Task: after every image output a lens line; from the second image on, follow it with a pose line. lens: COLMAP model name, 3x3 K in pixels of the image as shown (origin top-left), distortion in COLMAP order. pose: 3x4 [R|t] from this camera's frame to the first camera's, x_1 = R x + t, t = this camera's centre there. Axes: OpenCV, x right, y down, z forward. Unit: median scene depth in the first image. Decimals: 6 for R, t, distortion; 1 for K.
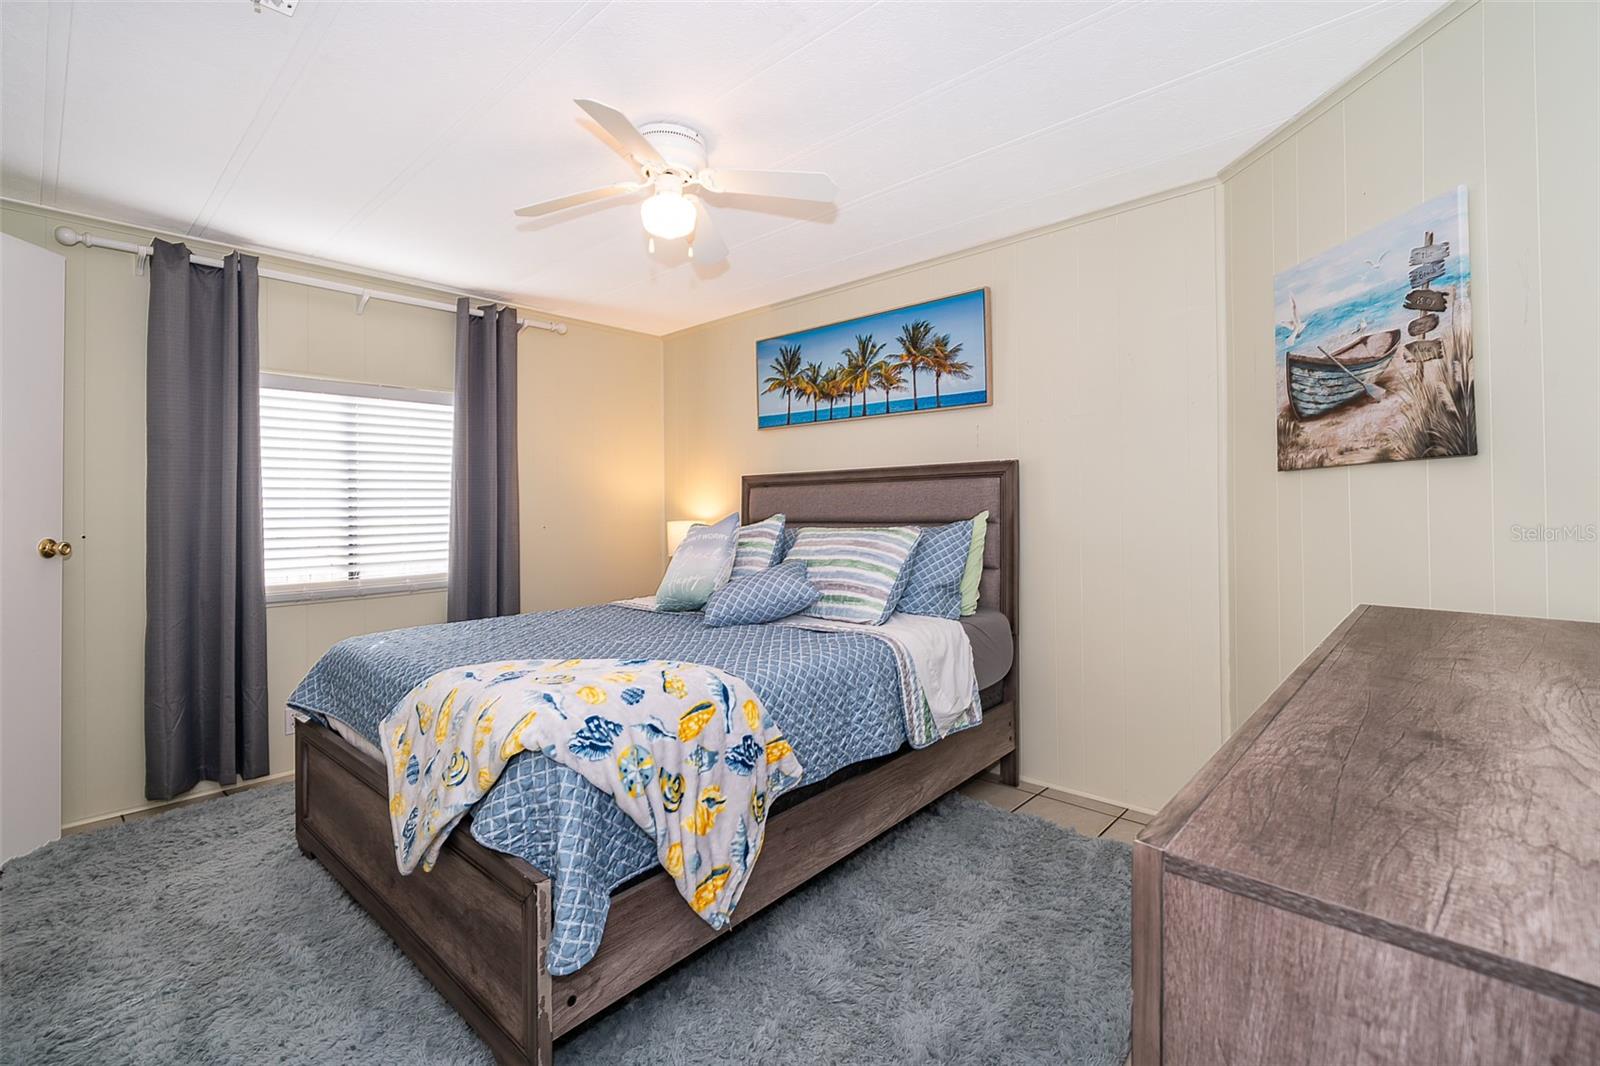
lens RADIAL K [[704.6, 0, 807.4], [0, 704.6, 505.4], [0, 0, 1]] dist [-0.001479, -0.000033]
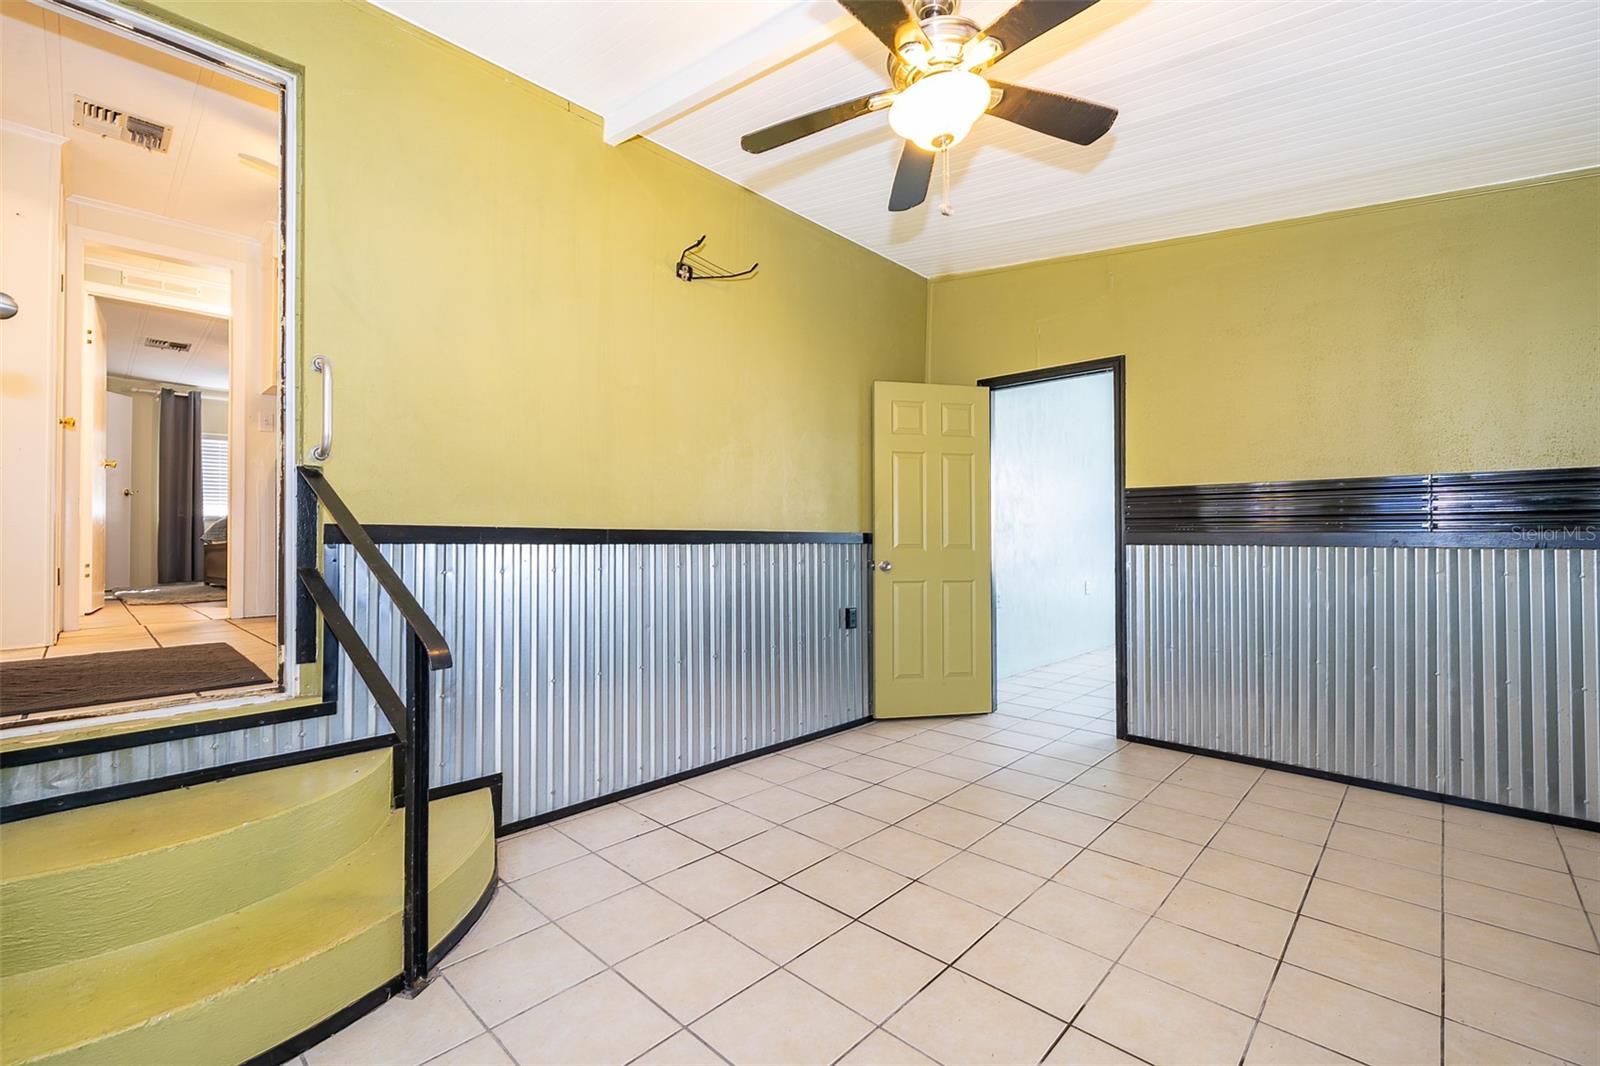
lens RADIAL K [[672.5, 0, 800.3], [0, 672.5, 539.1], [0, 0, 1]] dist [-0.001000, 0.000118]
pose [[0.999904, 0.002131, -0.013710, 1.716730], [-0.002220, 0.999976, -0.006544, 0.252108], [0.013696, 0.006574, 0.999885, -1.707136]]
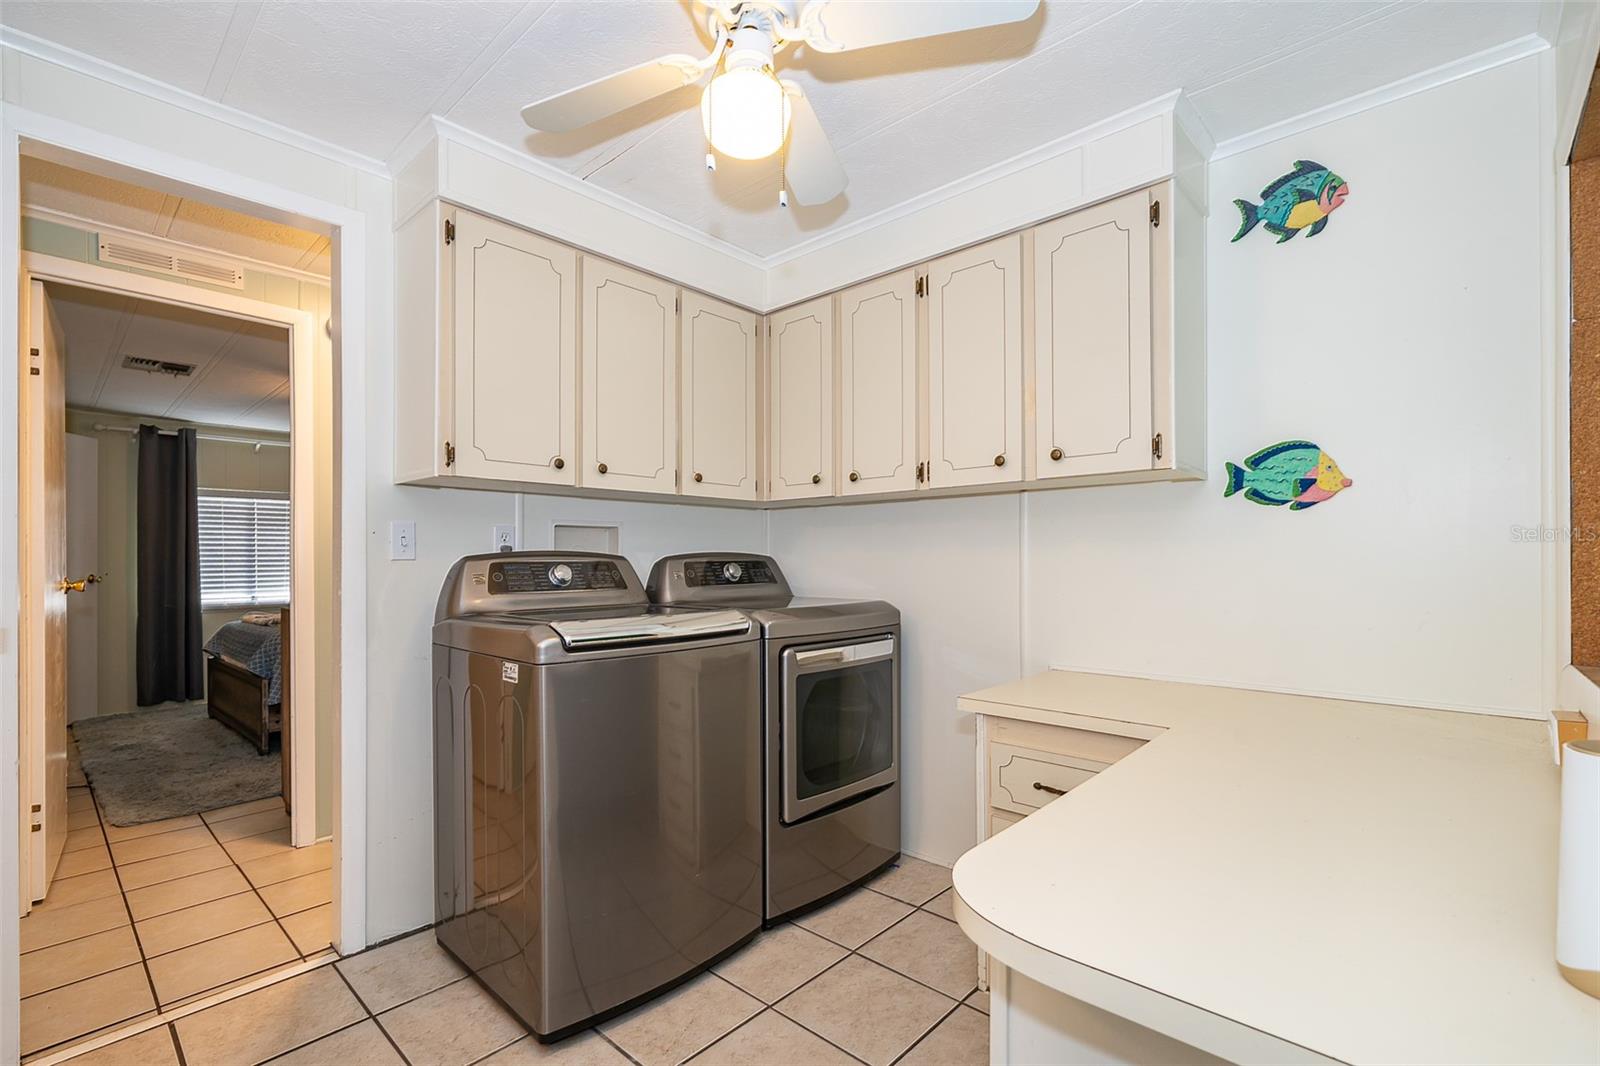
lens RADIAL K [[709.3, 0, 800.4], [0, 709.3, 560.6], [0, 0, 1]] dist [-0.001692, -0.000400]
pose [[0.999994, 0.000546, -0.003309, 0.929550], [-0.000518, 0.999964, 0.008477, -0.010660], [0.003313, -0.008475, 0.999959, -0.984527]]
